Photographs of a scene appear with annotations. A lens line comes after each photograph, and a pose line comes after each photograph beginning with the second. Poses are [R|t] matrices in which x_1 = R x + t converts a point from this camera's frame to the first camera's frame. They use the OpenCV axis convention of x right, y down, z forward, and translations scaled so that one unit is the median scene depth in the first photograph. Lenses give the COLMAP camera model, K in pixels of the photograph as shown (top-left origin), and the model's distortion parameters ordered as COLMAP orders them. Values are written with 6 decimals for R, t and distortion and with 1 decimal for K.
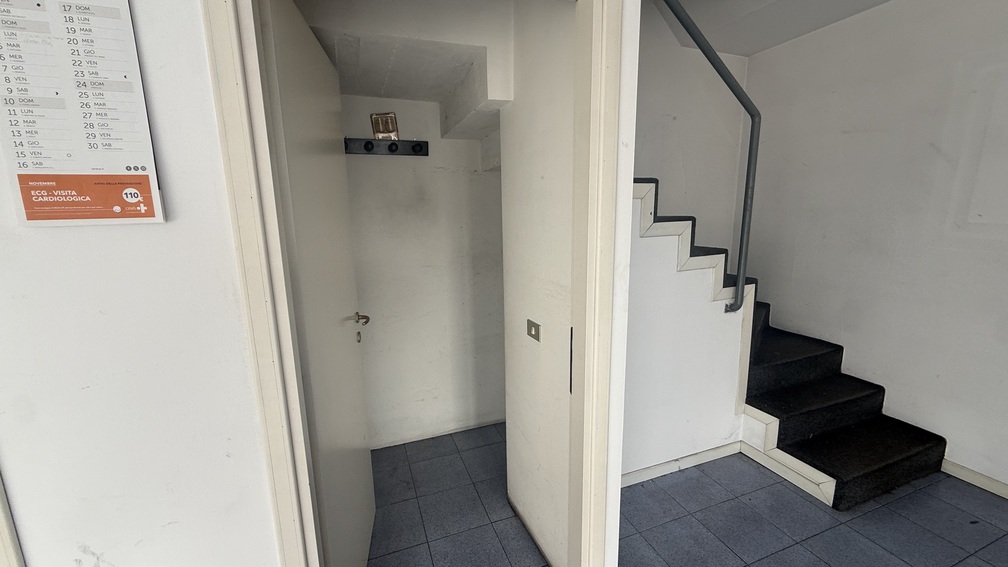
lens RADIAL K [[400.1, 0, 501.0], [0, 400.1, 283.6], [0, 0, 1]] dist [-0.001052, 0.000172]
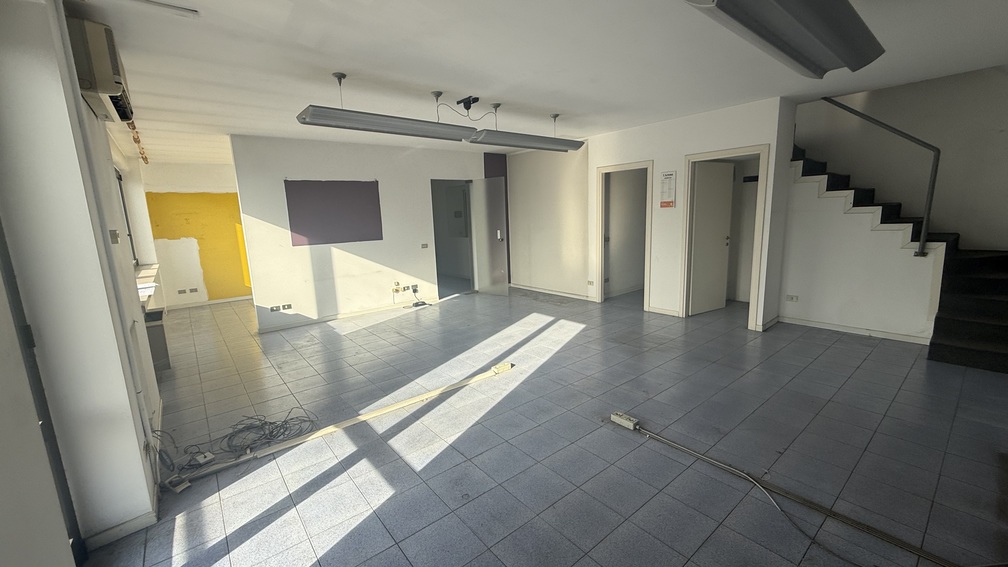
lens RADIAL K [[400.1, 0, 501.0], [0, 400.1, 283.6], [0, 0, 1]] dist [-0.001052, 0.000172]
pose [[0.313844, 0.171960, -0.933773, 1.762604], [-0.141185, 0.980981, 0.133201, 0.227378], [0.938919, 0.090031, 0.332153, -1.435483]]
